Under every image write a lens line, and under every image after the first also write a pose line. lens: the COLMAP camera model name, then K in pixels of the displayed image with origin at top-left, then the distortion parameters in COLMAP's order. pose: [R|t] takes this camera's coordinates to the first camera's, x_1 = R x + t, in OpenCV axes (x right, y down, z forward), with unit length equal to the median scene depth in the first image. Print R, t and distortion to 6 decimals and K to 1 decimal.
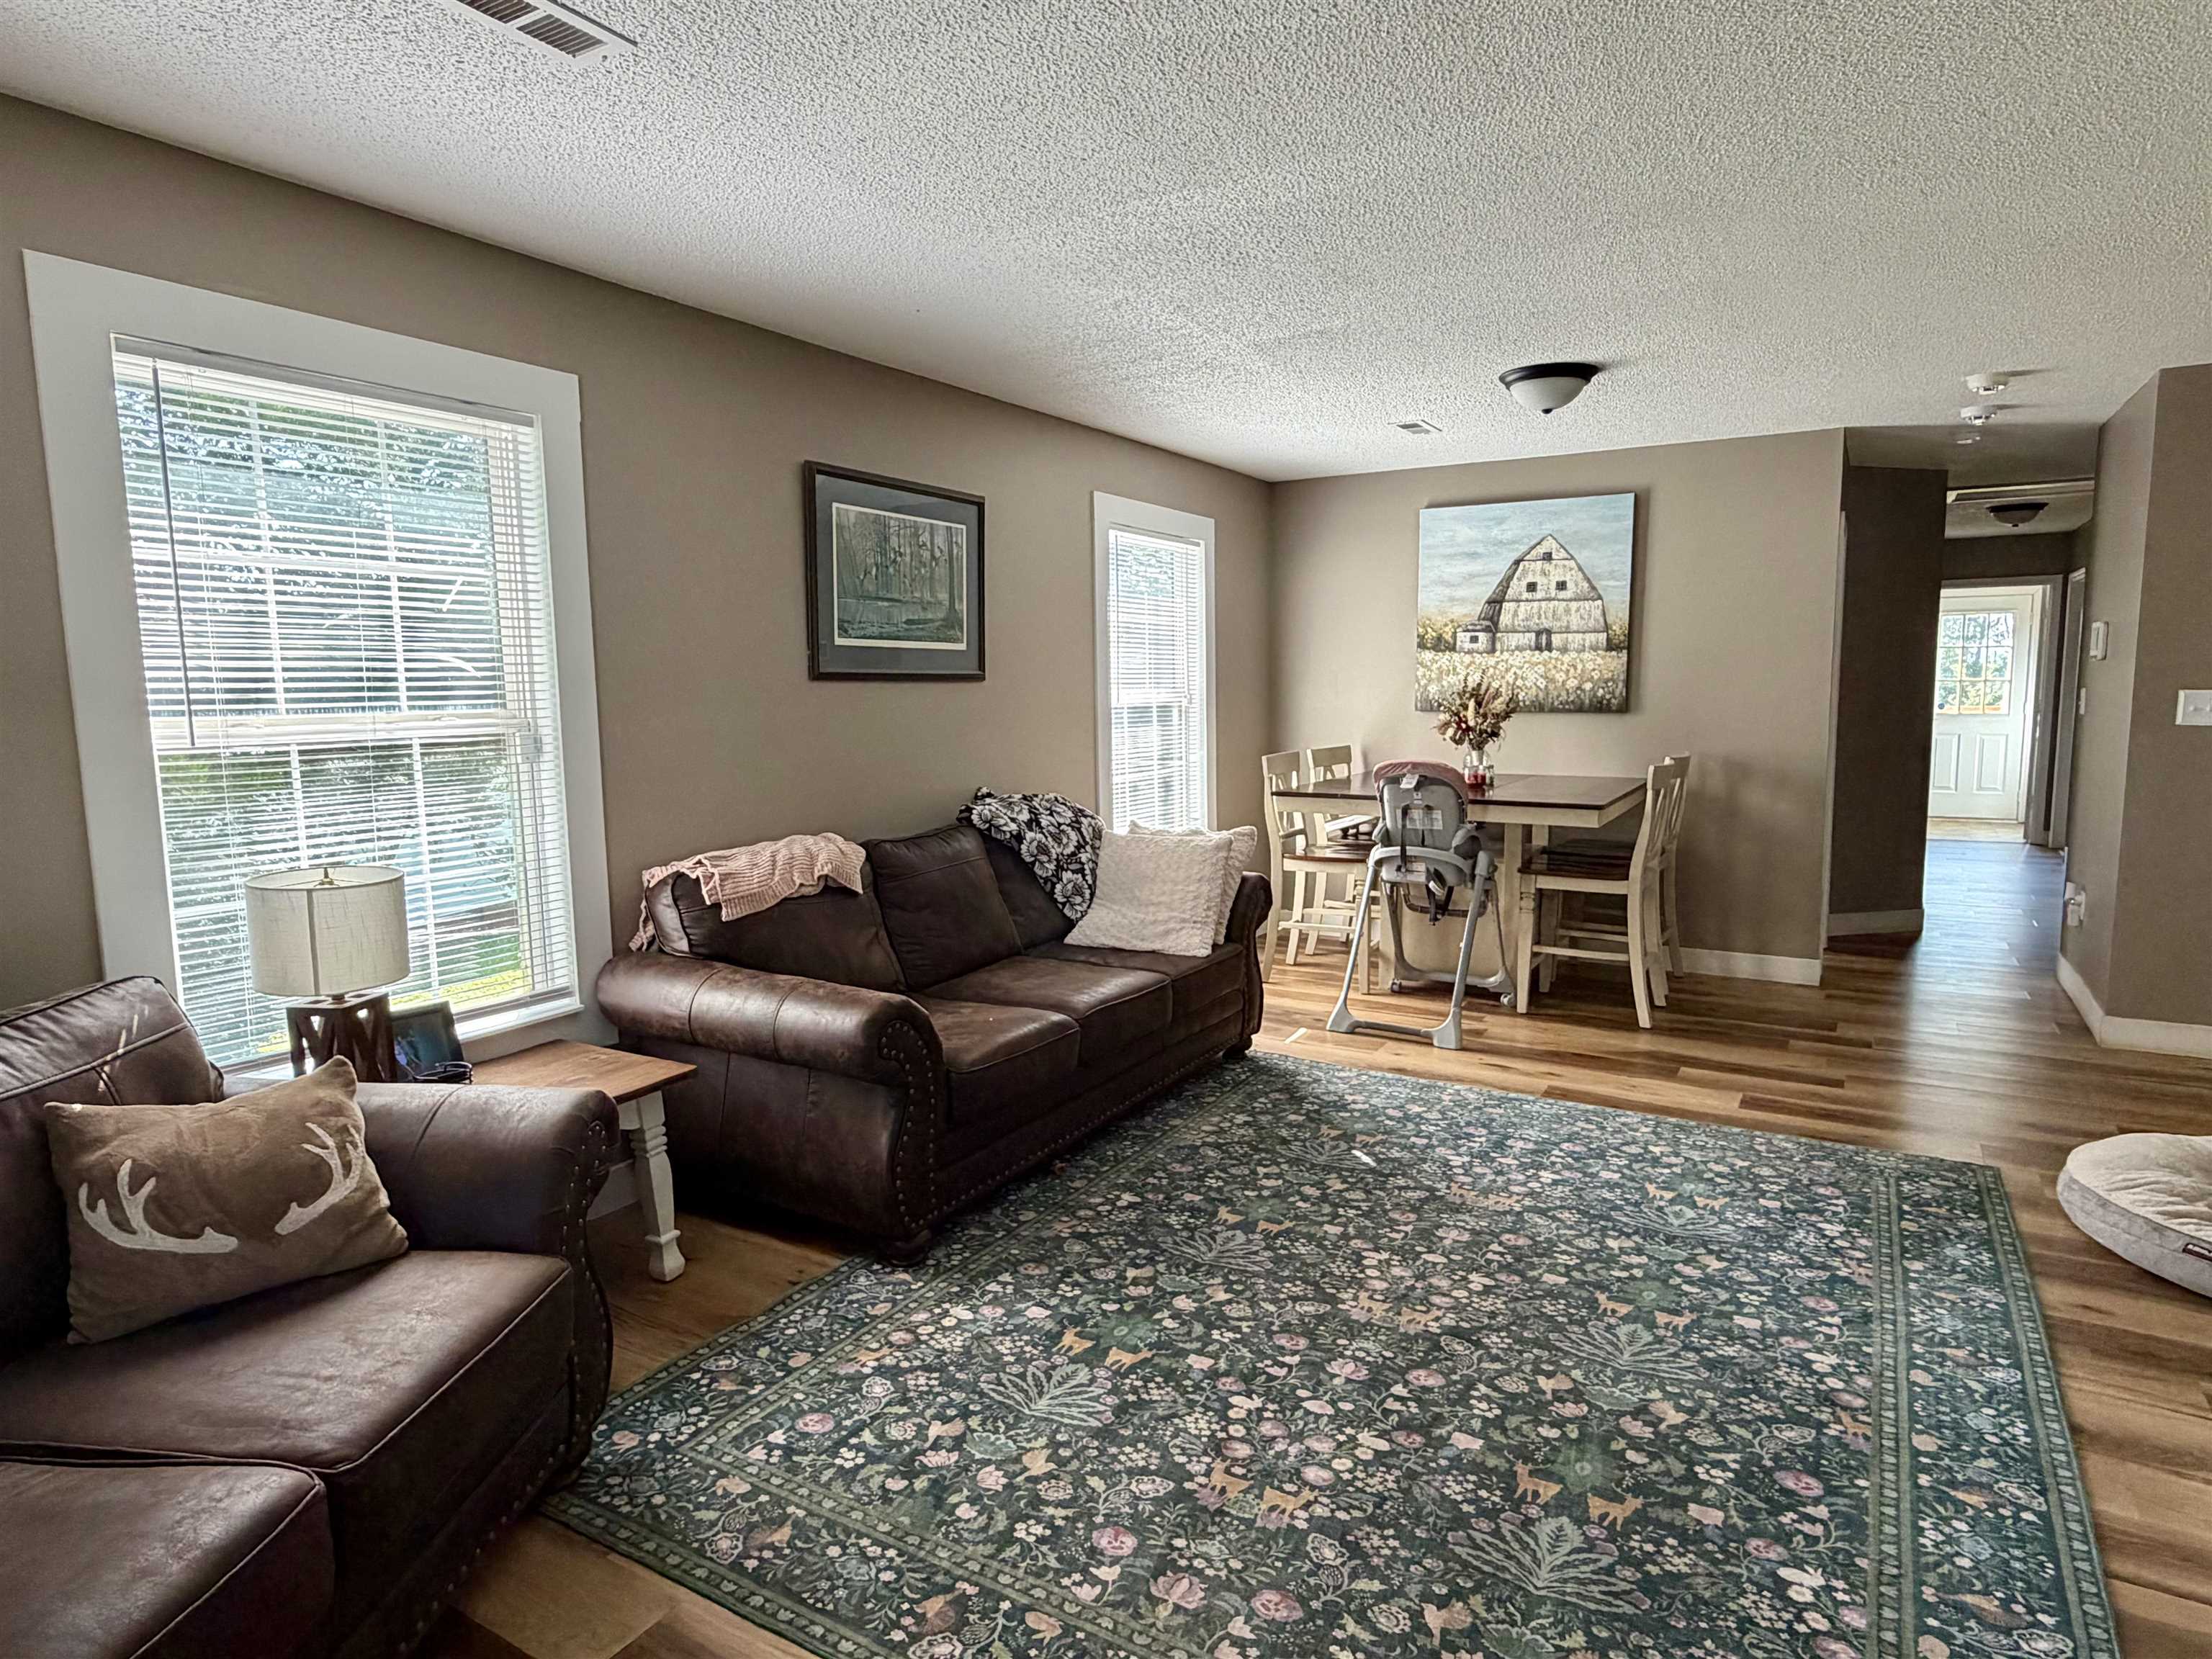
lens RADIAL K [[1295.3, 0, 1087.0], [0, 1295.3, 837.3], [0, 0, 1]] dist [-0.000415, -0.001202]
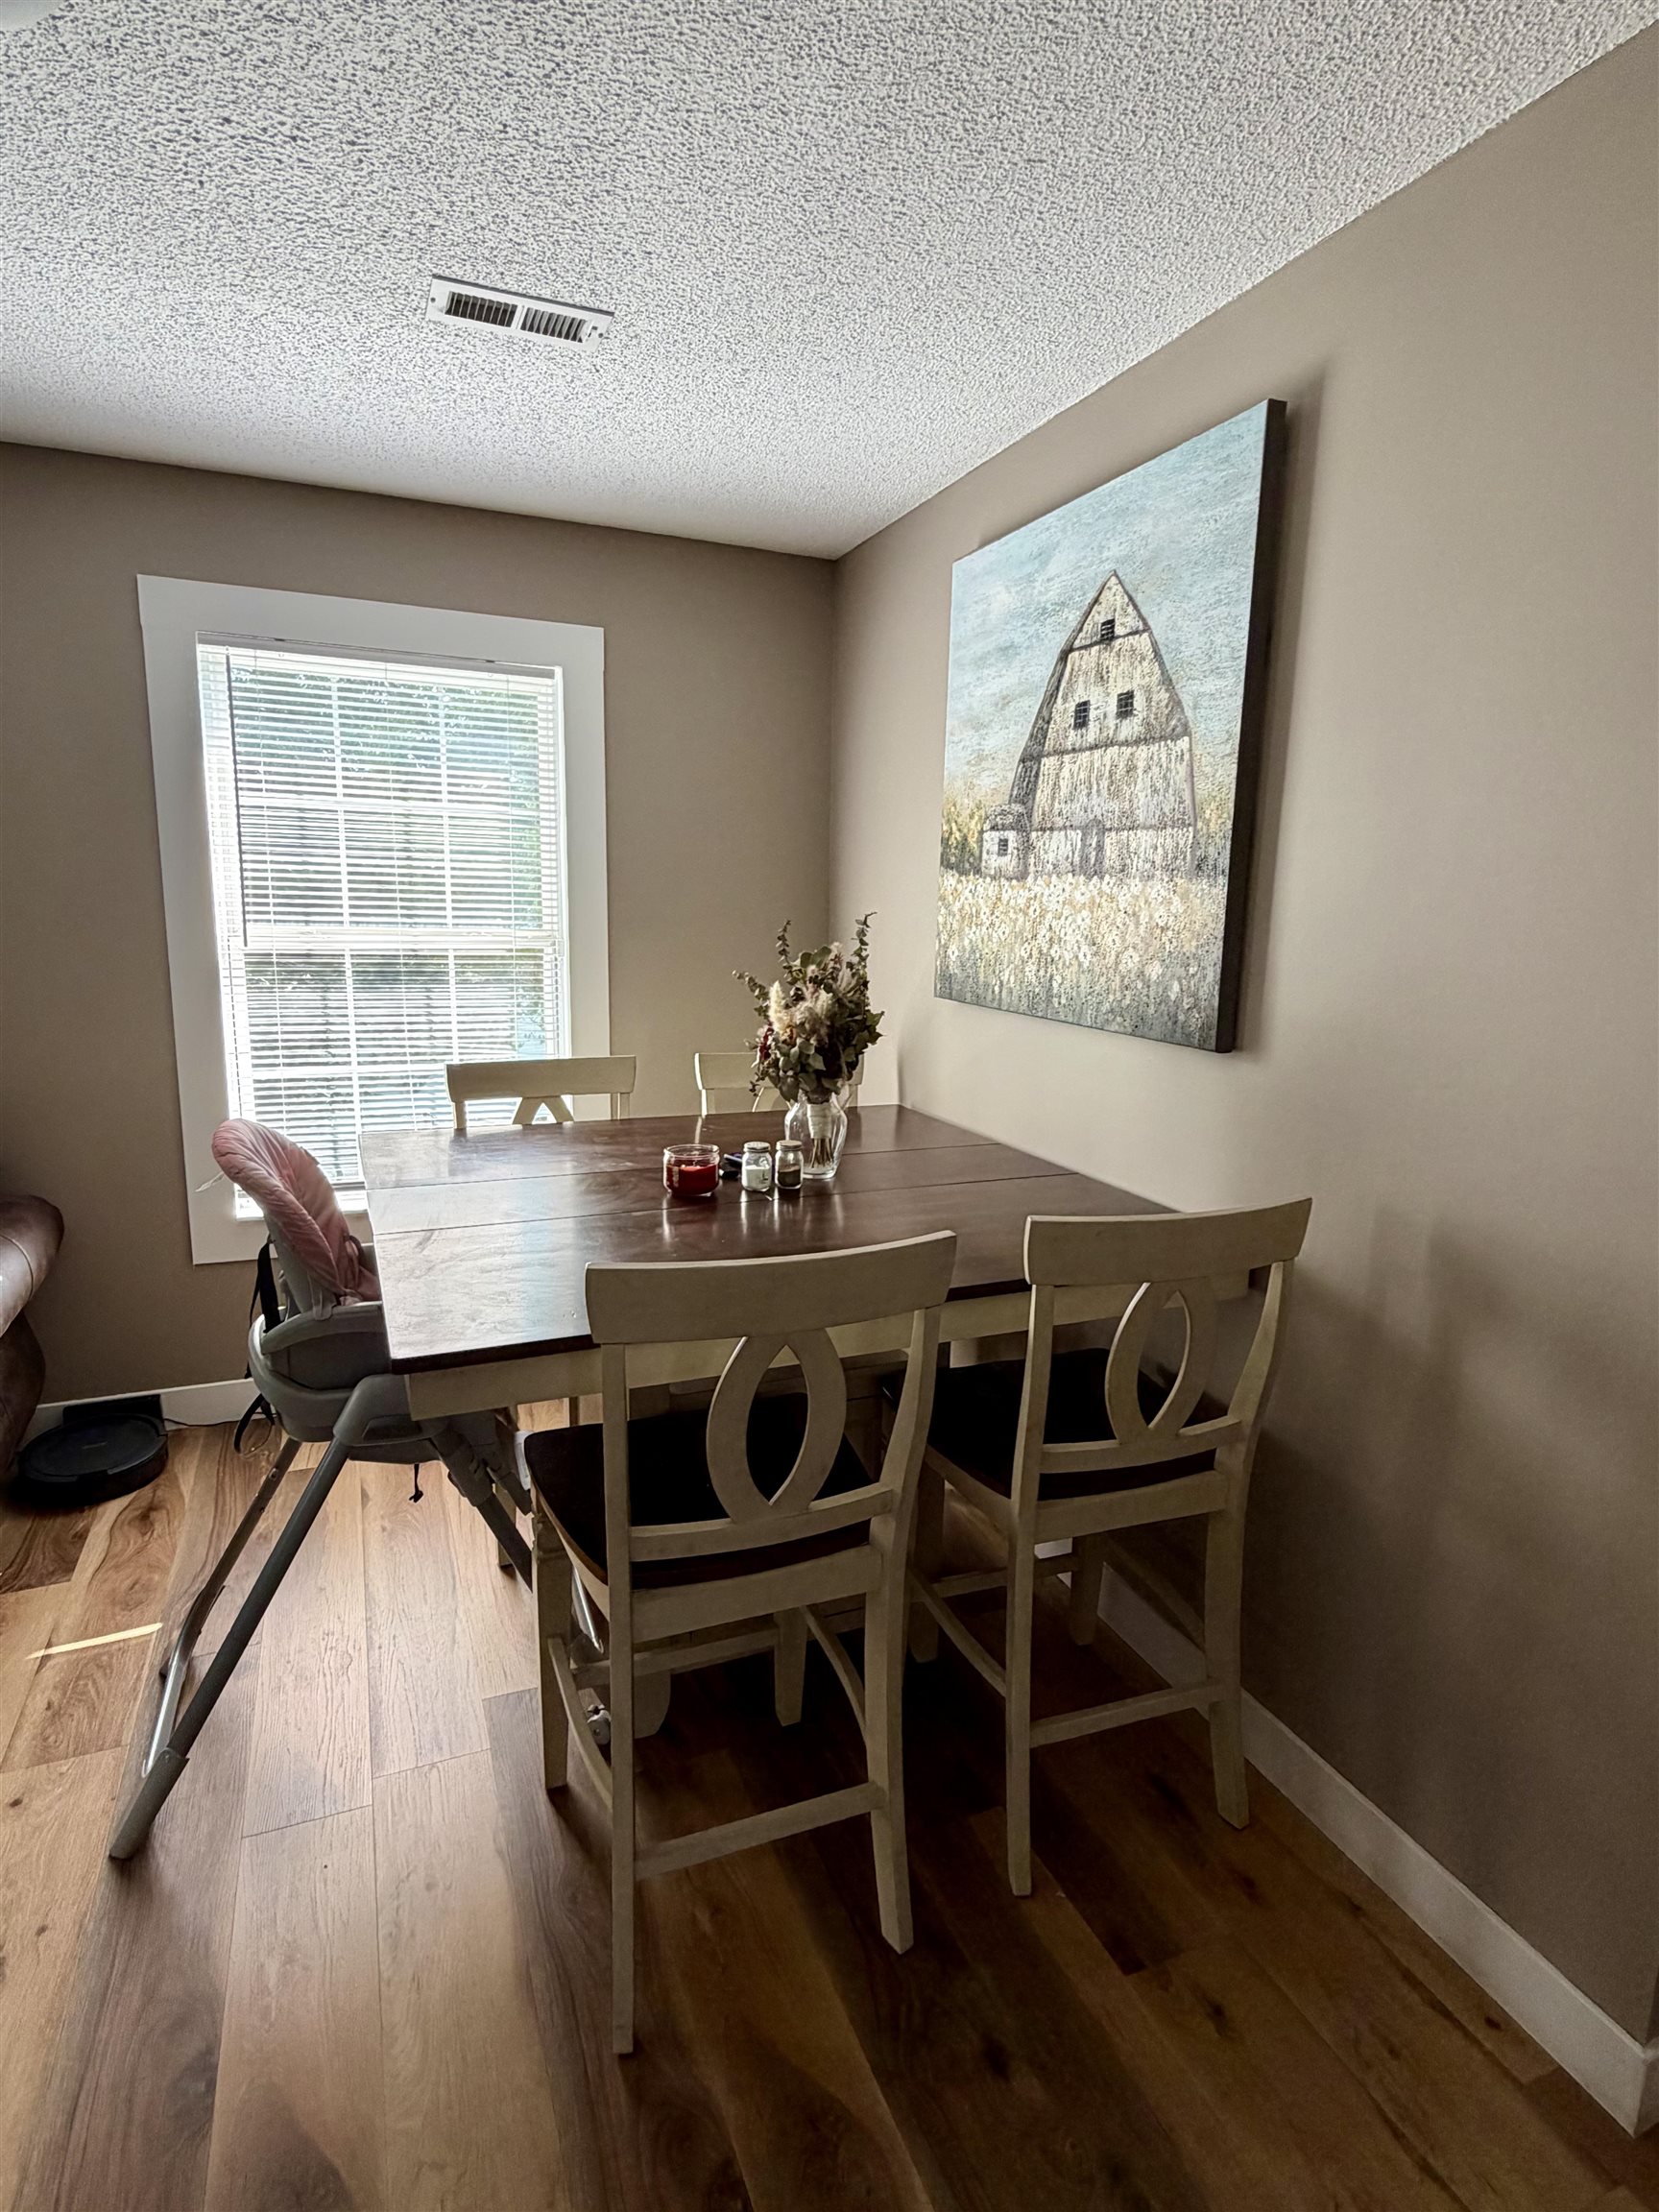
lens RADIAL K [[1182.2, 0, 829.9], [0, 1182.2, 1112.6], [0, 0, 1]] dist [0.003655, -0.000449]
pose [[0.804832, 0.133540, -0.578285, 0.508509], [-0.103024, 0.991001, 0.085461, -0.093747], [0.584493, -0.009204, 0.811347, 0.652961]]
